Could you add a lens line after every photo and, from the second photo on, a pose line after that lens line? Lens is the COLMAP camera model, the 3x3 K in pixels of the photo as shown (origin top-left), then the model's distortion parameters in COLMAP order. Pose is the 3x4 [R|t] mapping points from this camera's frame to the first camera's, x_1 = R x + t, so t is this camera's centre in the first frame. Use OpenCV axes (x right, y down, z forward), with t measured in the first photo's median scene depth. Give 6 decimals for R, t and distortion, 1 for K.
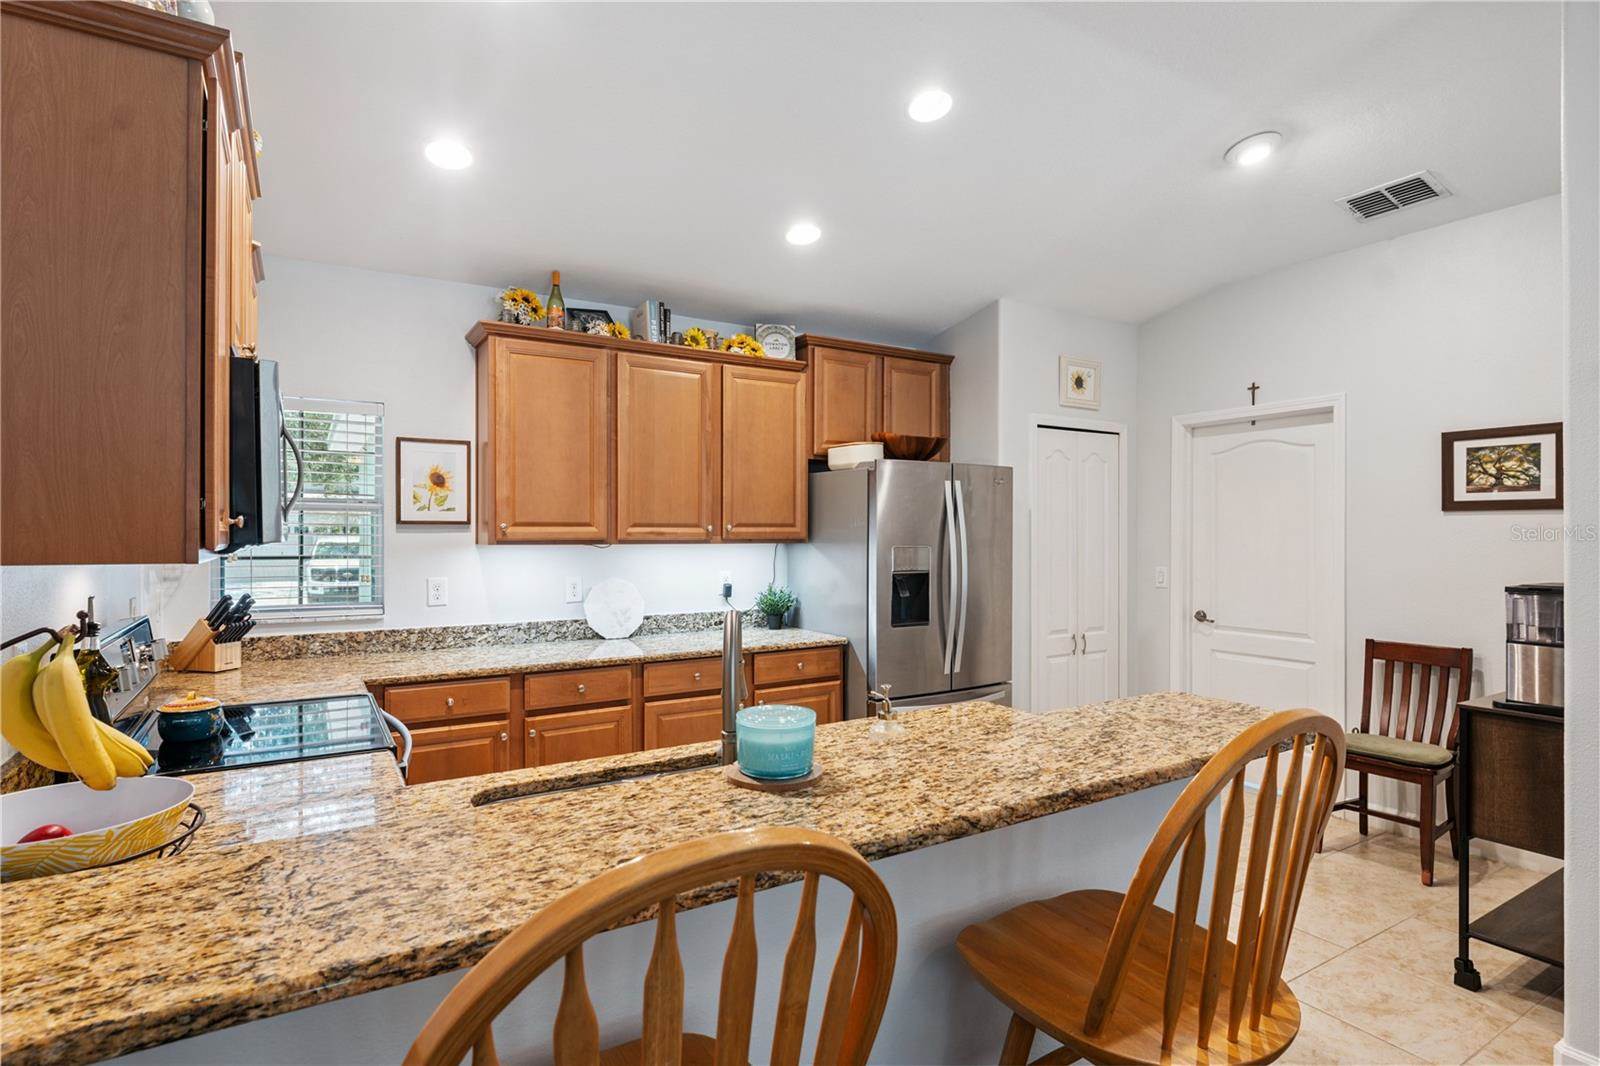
lens RADIAL K [[820.3, 0, 794.1], [0, 820.3, 533.7], [0, 0, 1]] dist [0.006990, -0.000126]
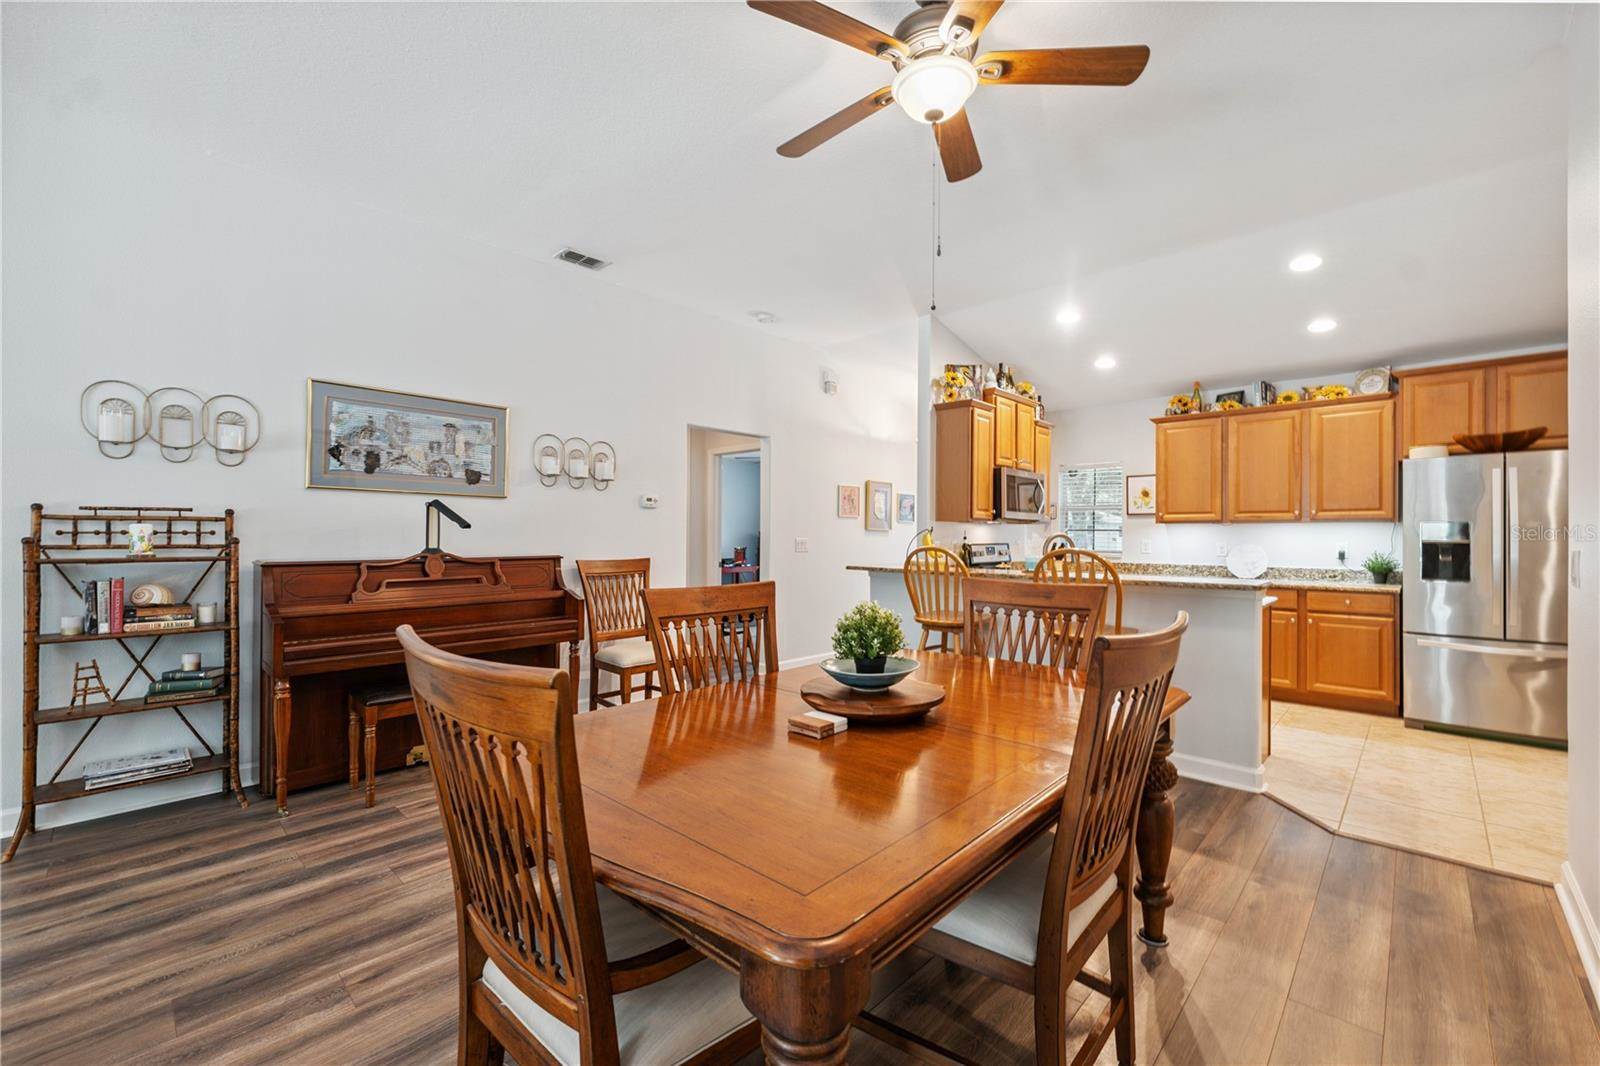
lens RADIAL K [[655.0, 0, 800.0], [0, 655.0, 531.3], [0, 0, 1]] dist [0.002251, -0.000813]
pose [[0.255338, -0.006002, -0.966833, 0.945676], [-0.008241, 0.999931, -0.008384, 0.050777], [0.966817, 0.010109, 0.255271, -0.287422]]
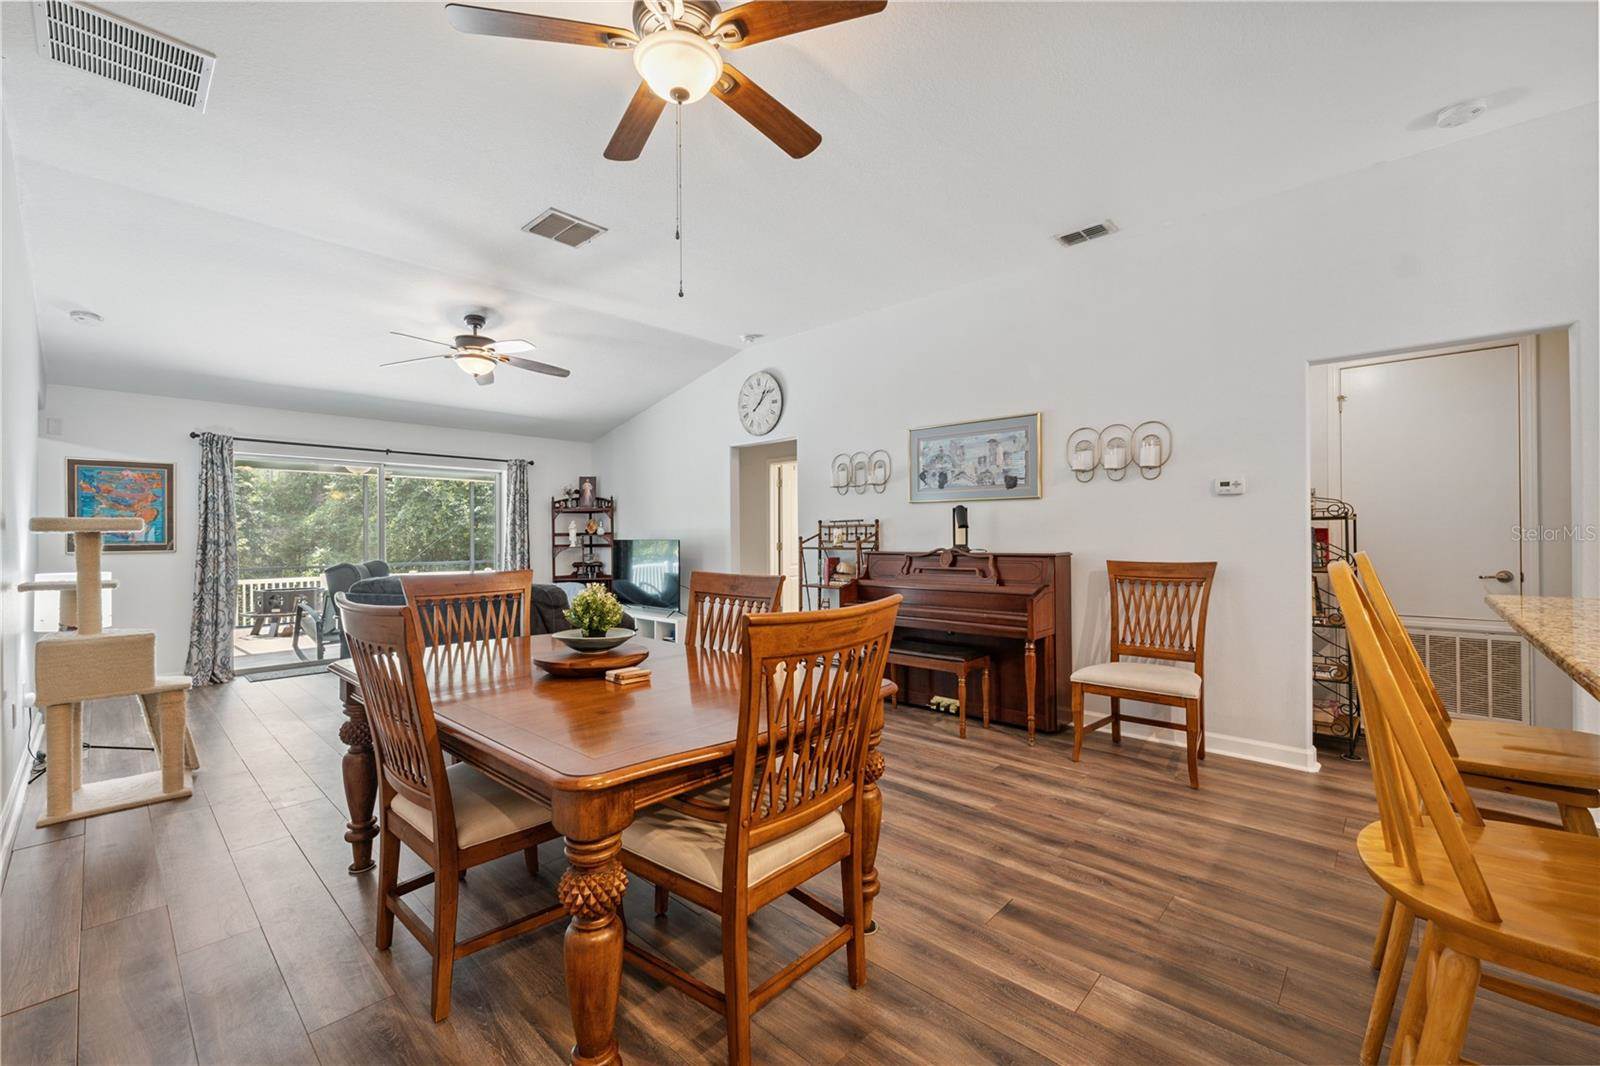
lens RADIAL K [[655.0, 0, 799.3], [0, 655.0, 527.8], [0, 0, 1]] dist [0.002251, -0.000813]
pose [[-0.962936, -0.000531, -0.269731, 0.480253], [0.001945, 0.999958, -0.008910, 0.051553], [0.269724, -0.009104, -0.962895, 0.512177]]
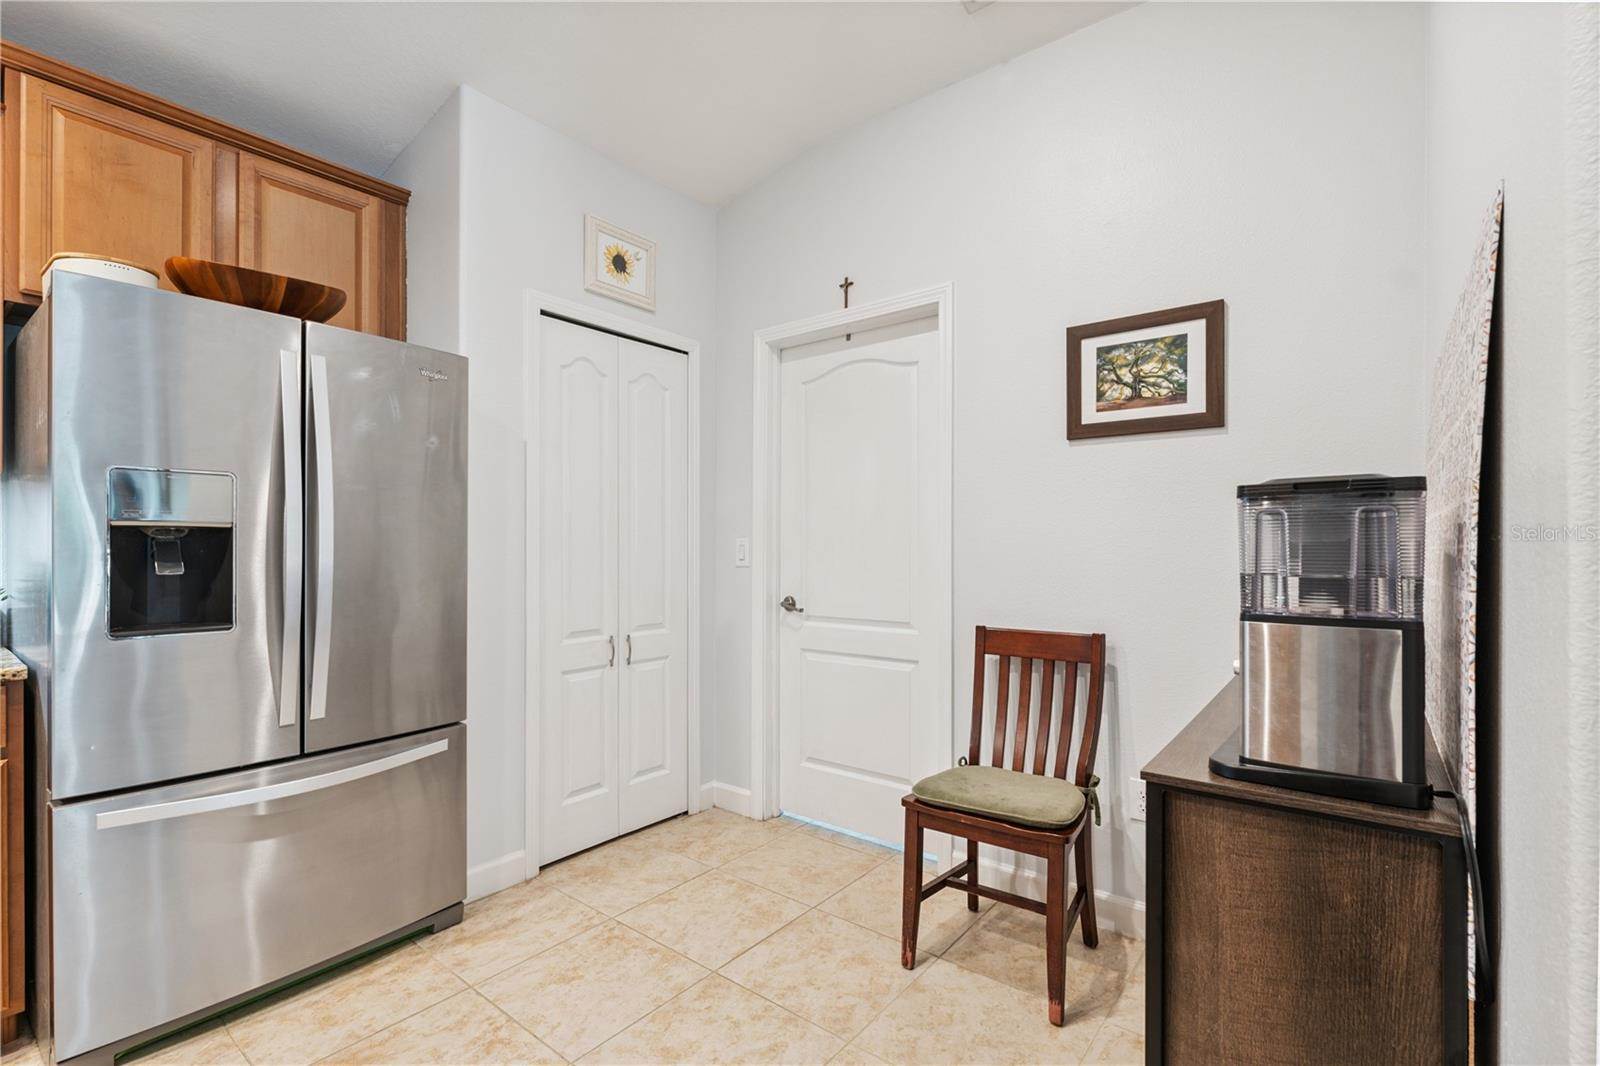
lens RADIAL K [[721.3, 0, 794.8], [0, 721.3, 547.0], [0, 0, 1]] dist [0.002190, -0.000967]
pose [[0.941547, -0.000356, 0.336882, 0.362464], [0.001142, 0.999997, -0.002134, 0.065277], [-0.336880, 0.002394, 0.941545, 0.502193]]
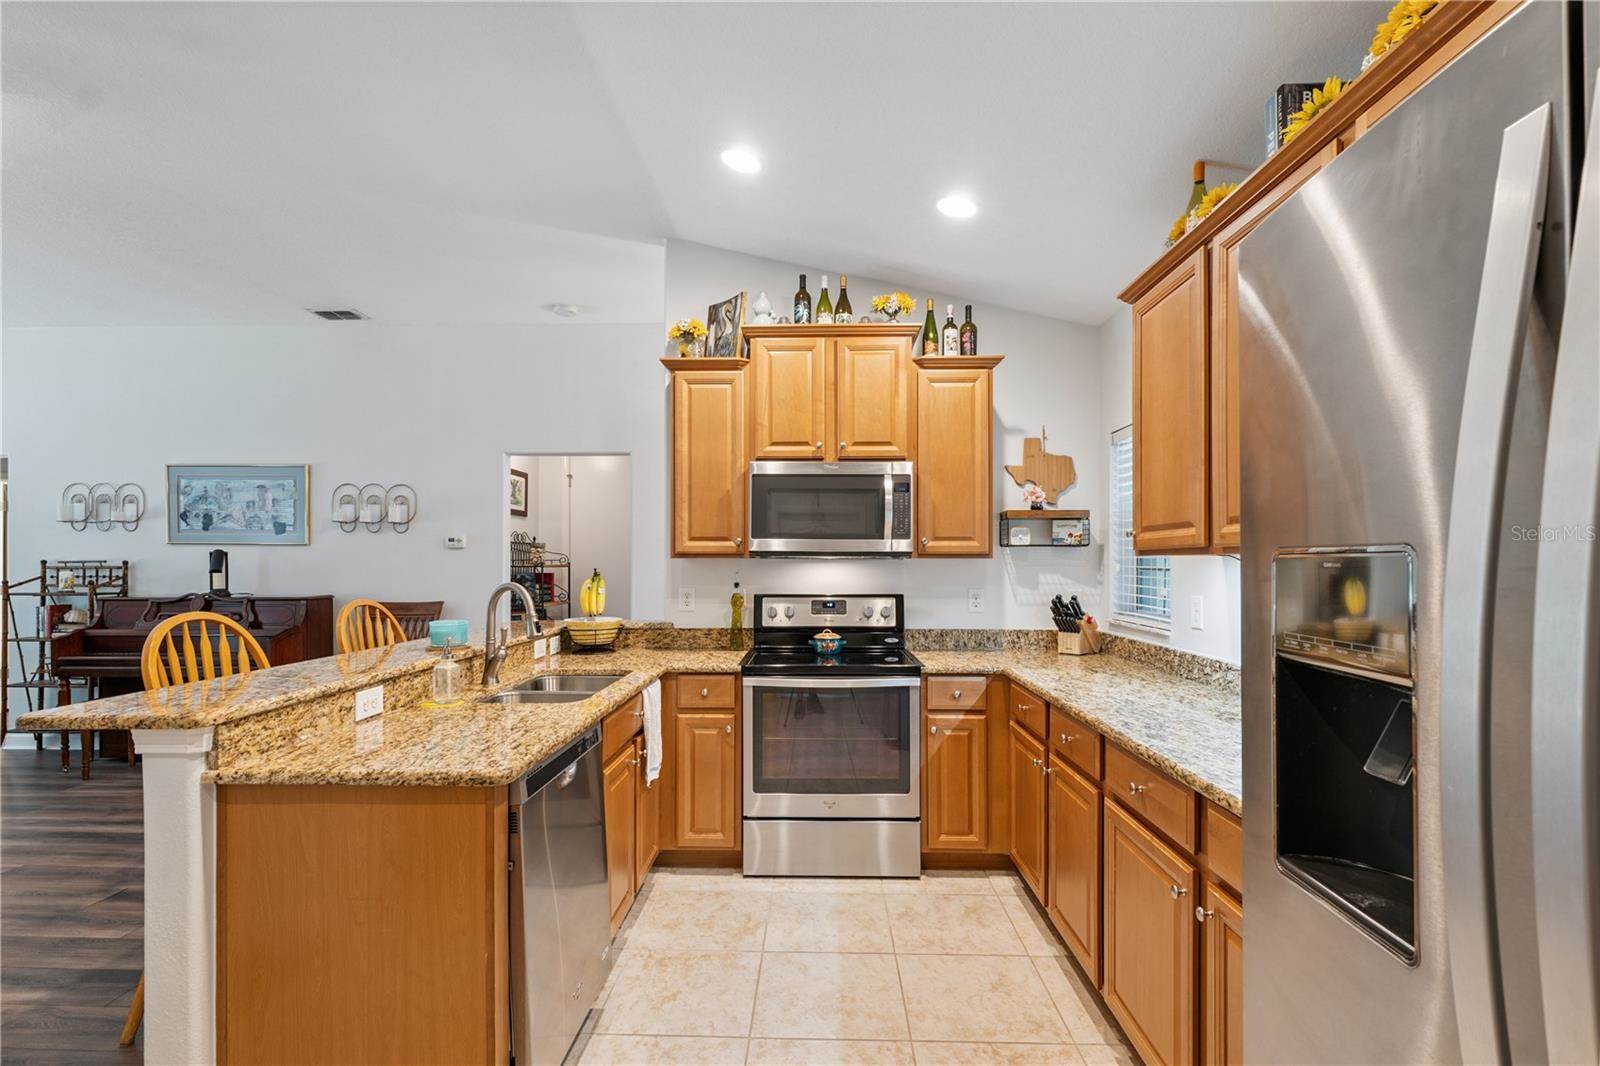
lens RADIAL K [[721.3, 0, 788.5], [0, 721.3, 563.2], [0, 0, 1]] dist [0.002190, -0.000967]
pose [[-0.546960, -0.003710, -0.837151, 0.406012], [-0.004614, 0.999988, -0.001418, 0.022403], [0.837146, 0.003087, -0.546970, 1.024043]]
